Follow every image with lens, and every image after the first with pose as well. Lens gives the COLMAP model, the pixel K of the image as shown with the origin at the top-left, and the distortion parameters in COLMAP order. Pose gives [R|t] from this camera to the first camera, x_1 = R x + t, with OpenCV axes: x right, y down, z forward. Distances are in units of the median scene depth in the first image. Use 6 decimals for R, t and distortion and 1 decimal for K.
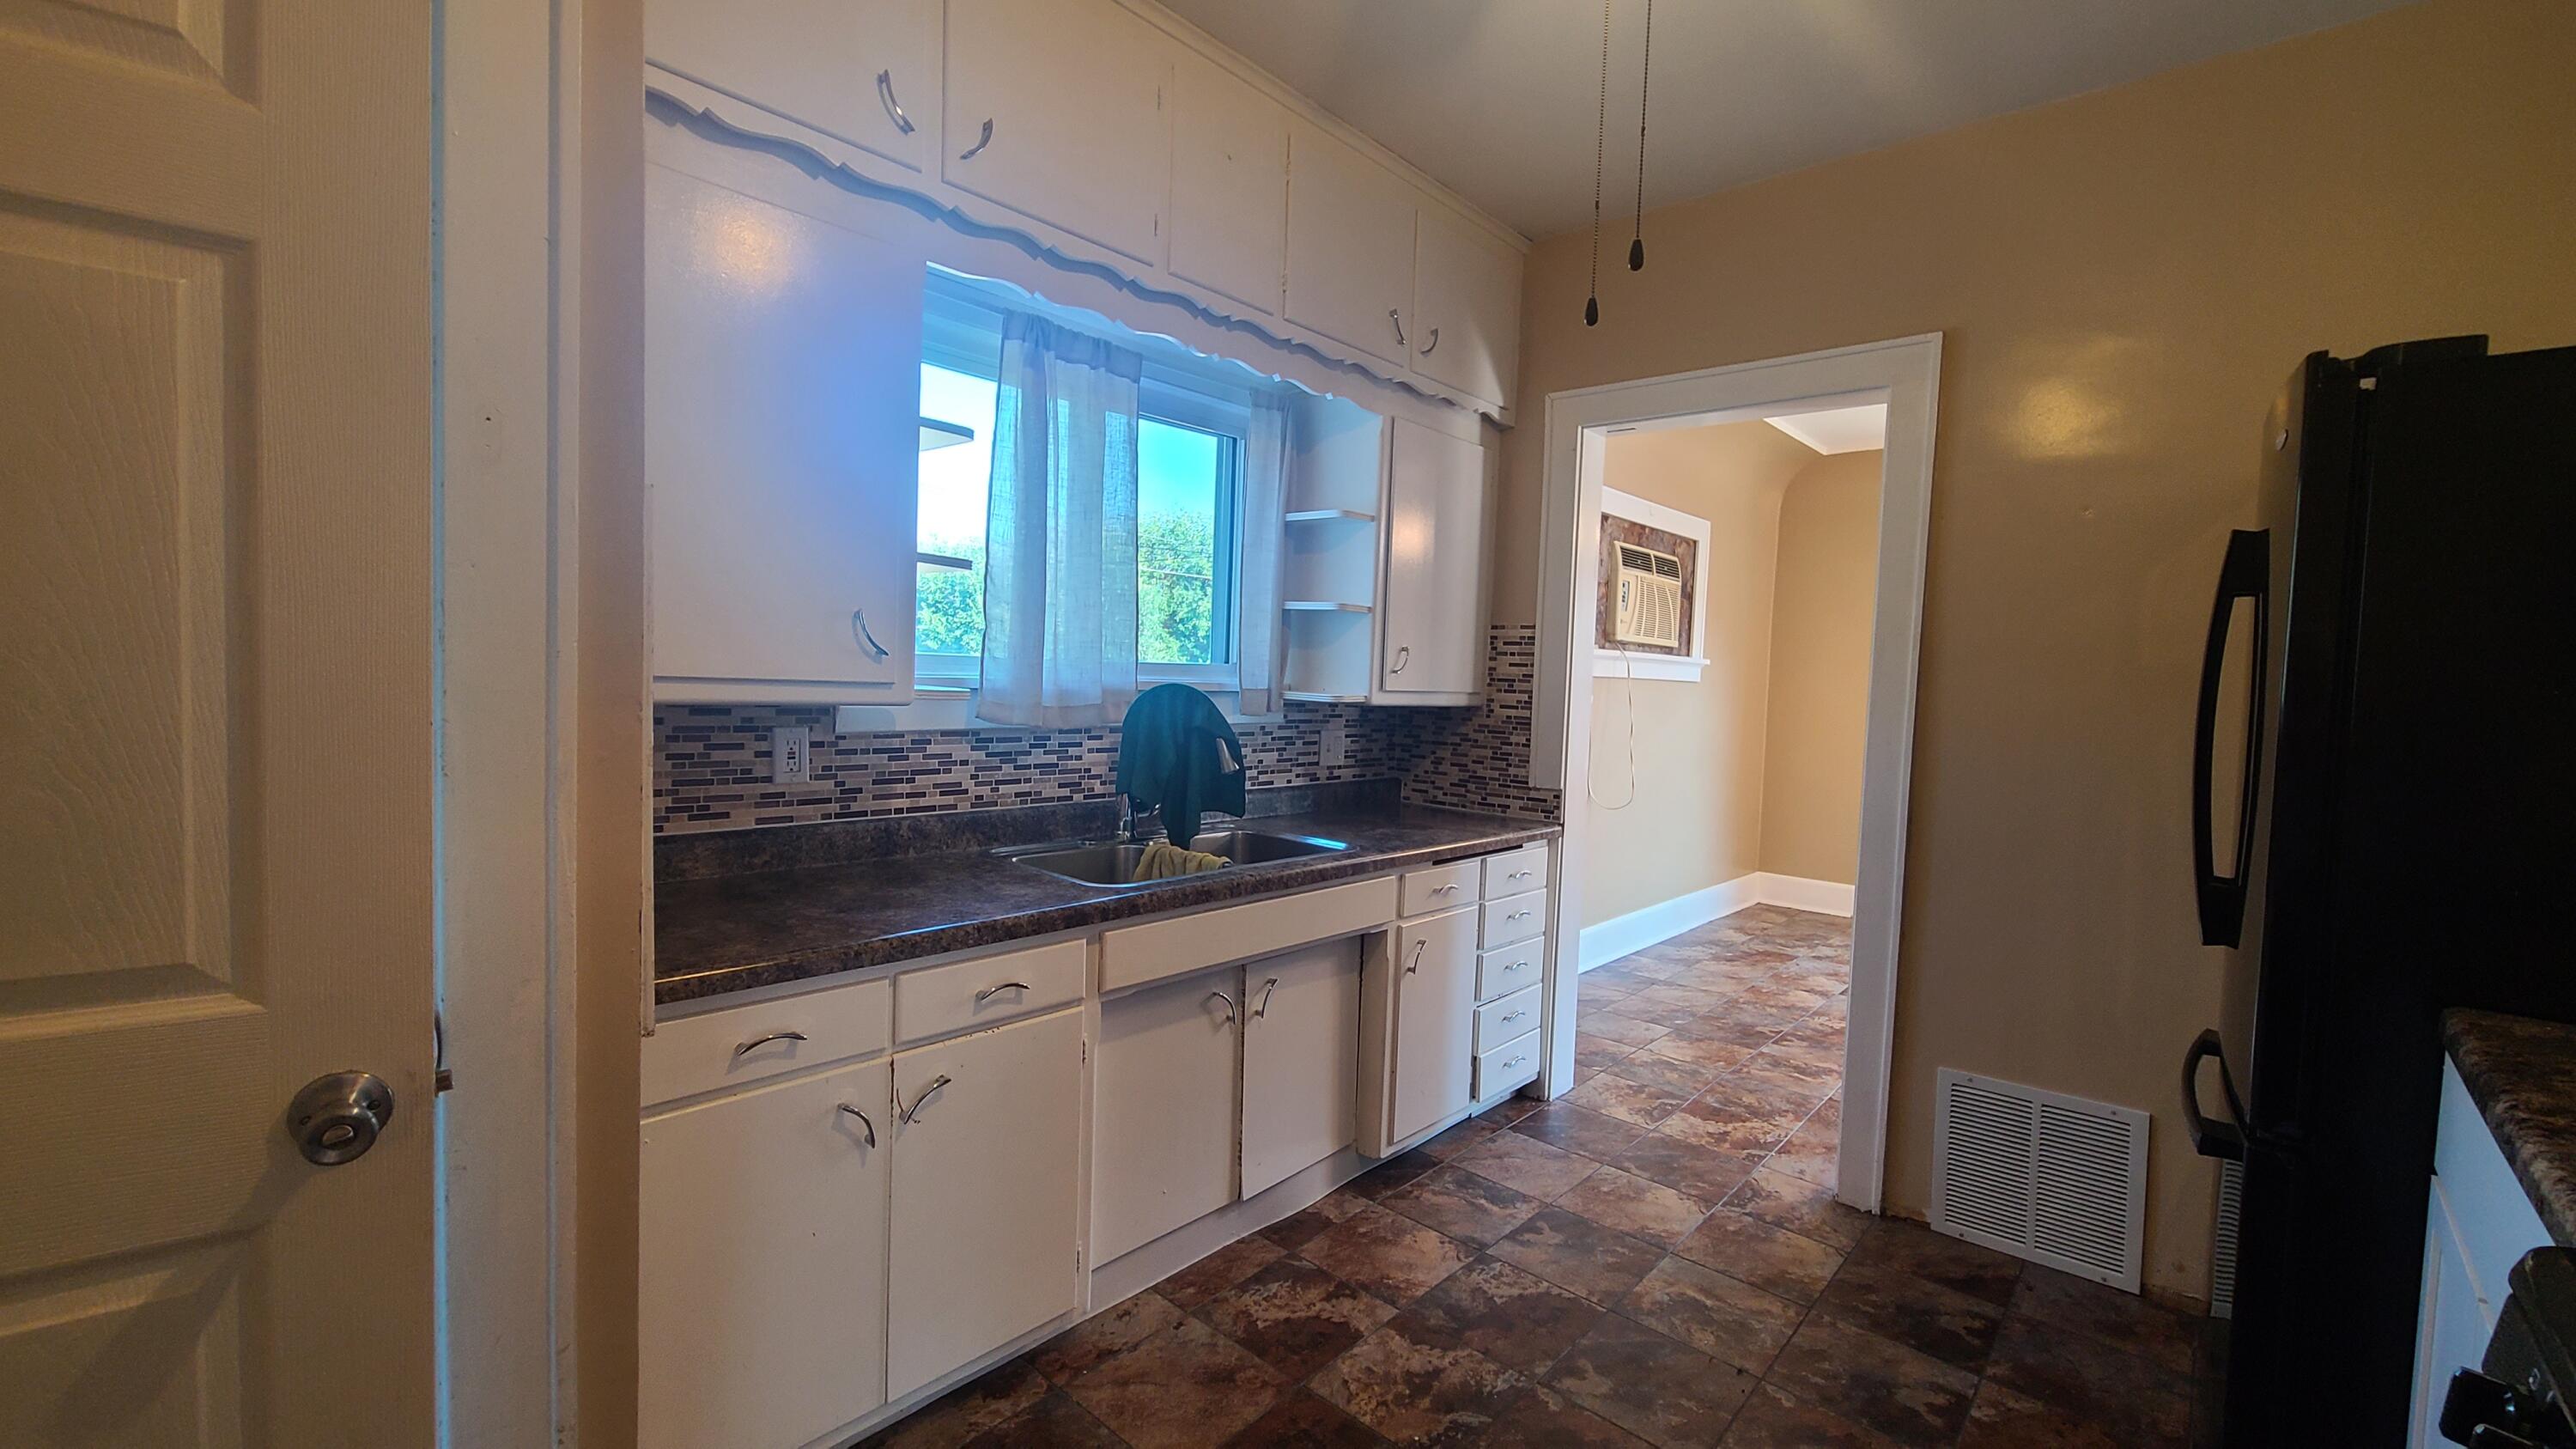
lens RADIAL K [[1054.8, 0, 1306.7], [0, 1054.8, 727.5], [0, 0, 1]] dist [0.000173, -0.000995]
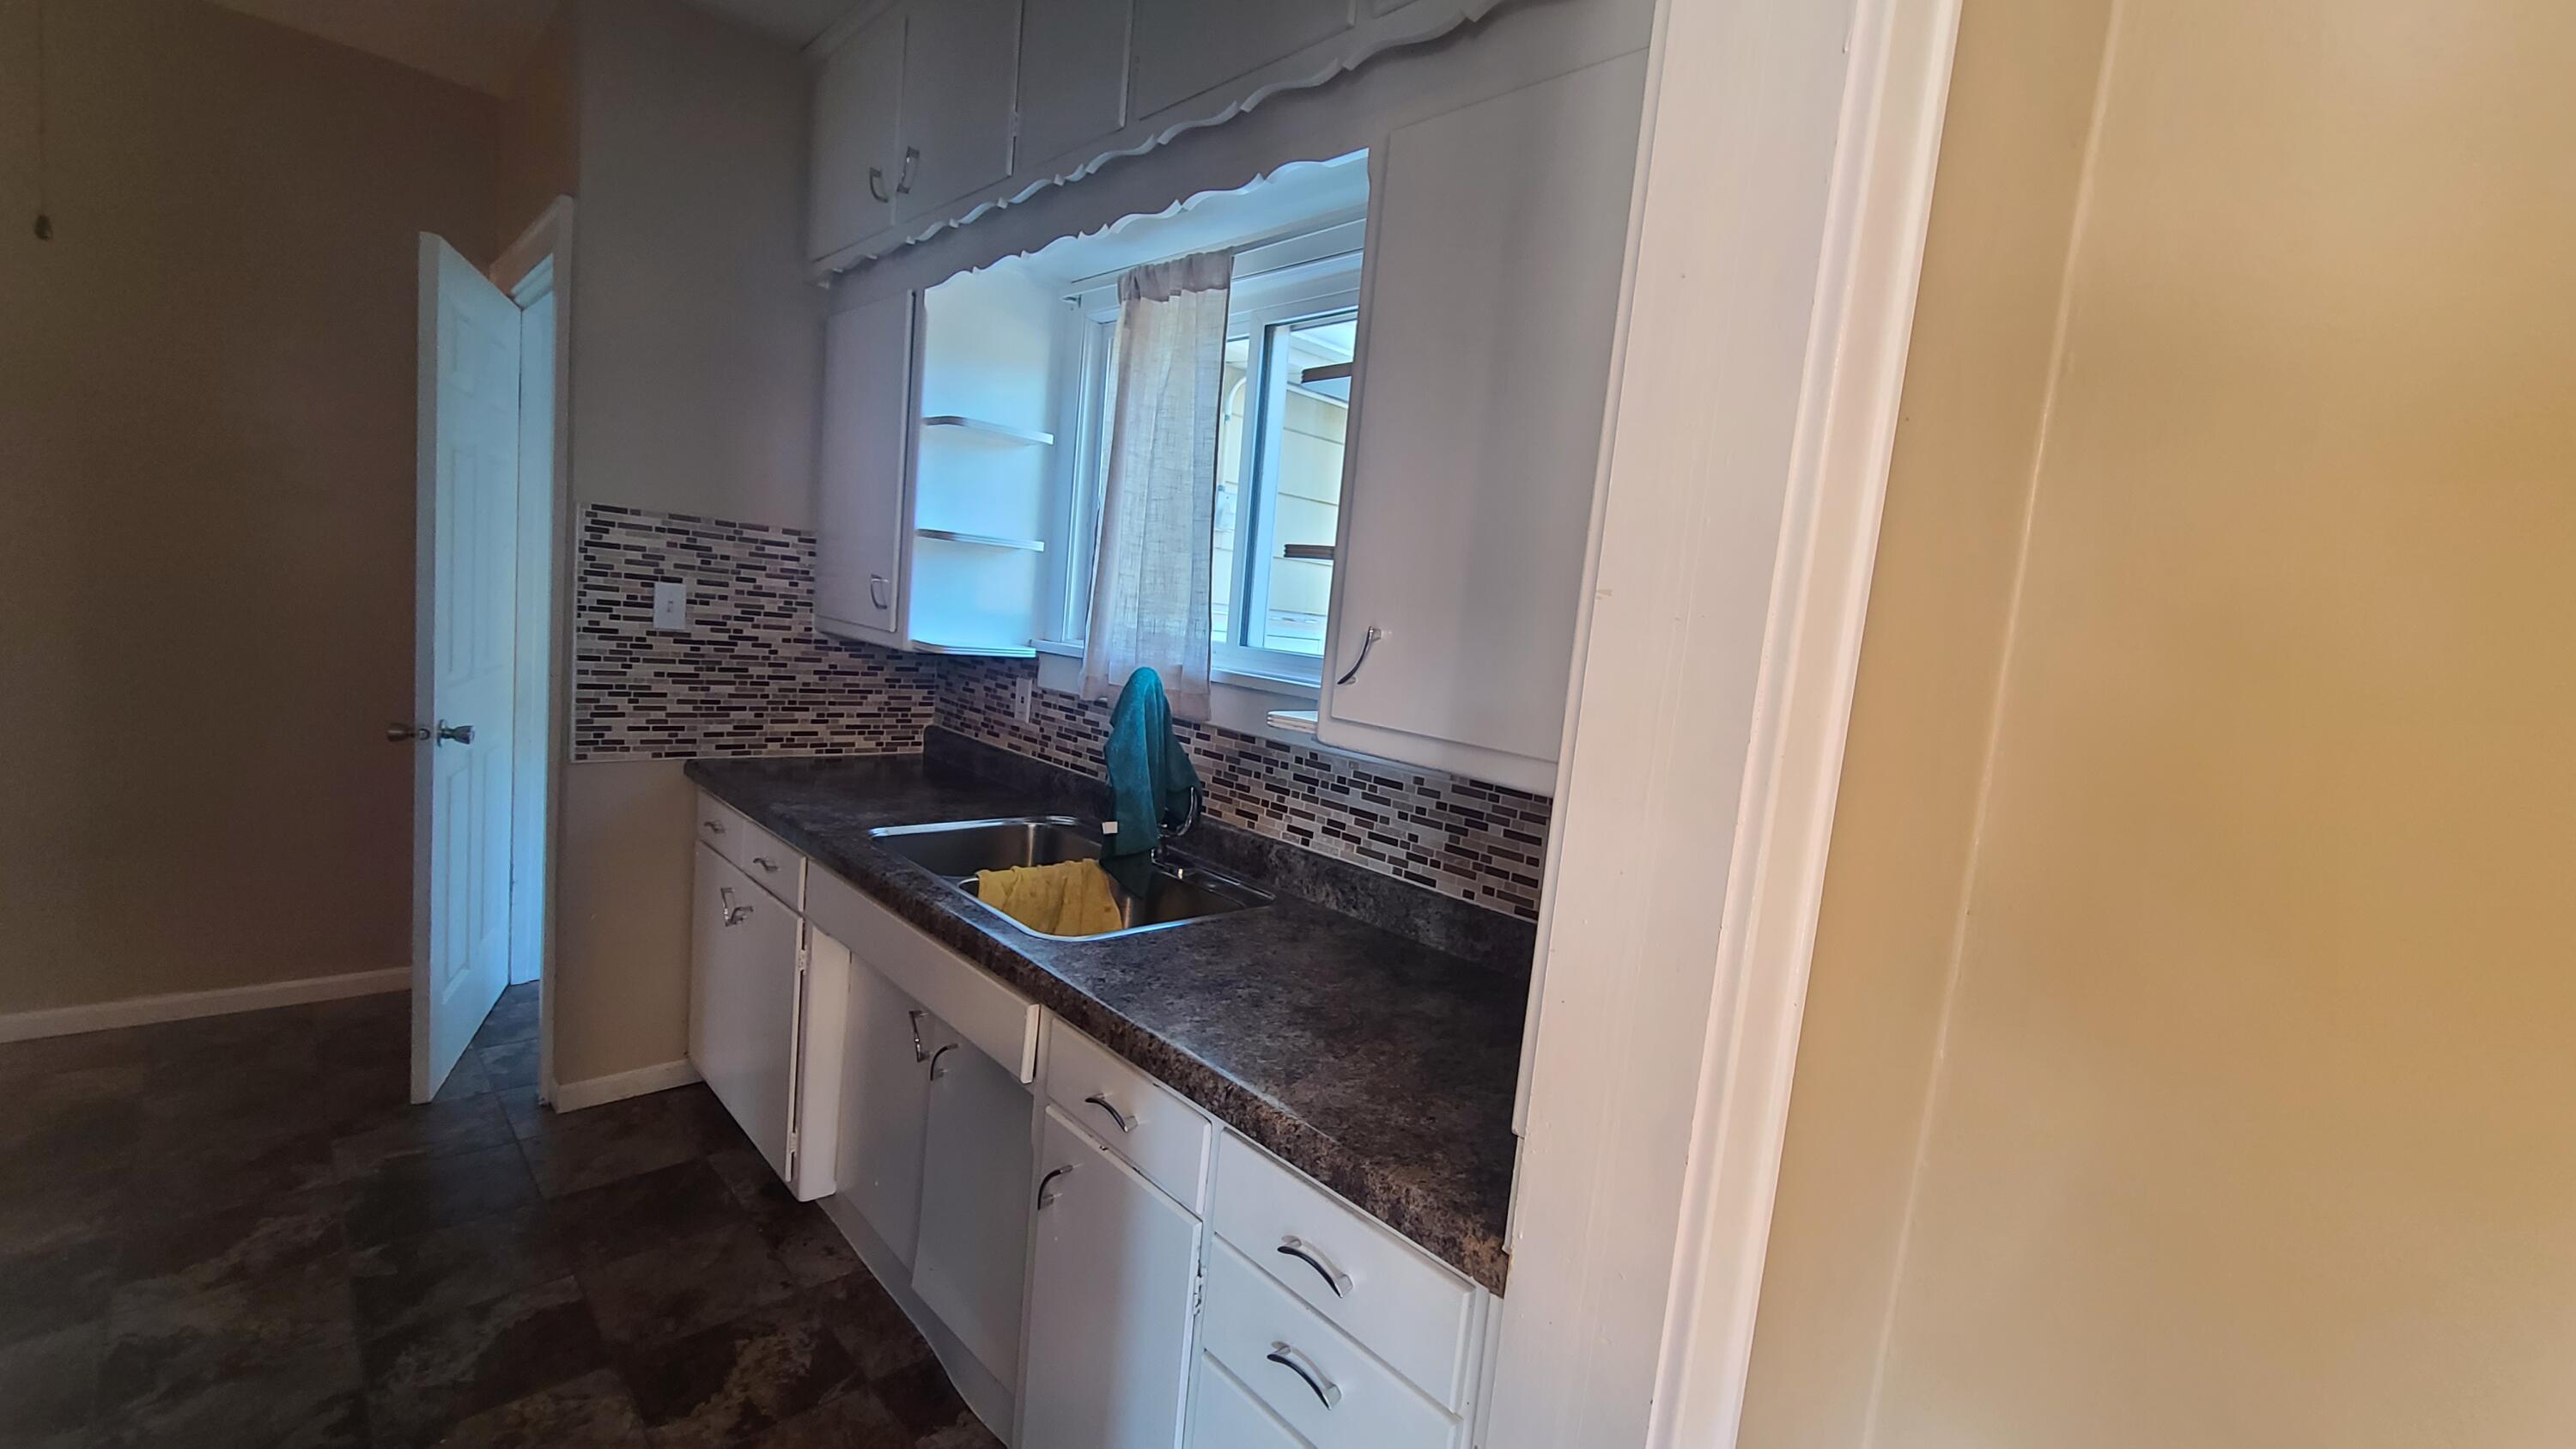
lens RADIAL K [[1048.0, 0, 1342.2], [0, 1048.0, 735.8], [0, 0, 1]] dist [0.001274, -0.004568]
pose [[-0.041124, 0.069797, -0.996713, 0.803260], [-0.157090, 0.984699, 0.075438, -0.091608], [0.986728, 0.159676, -0.029531, 1.478445]]
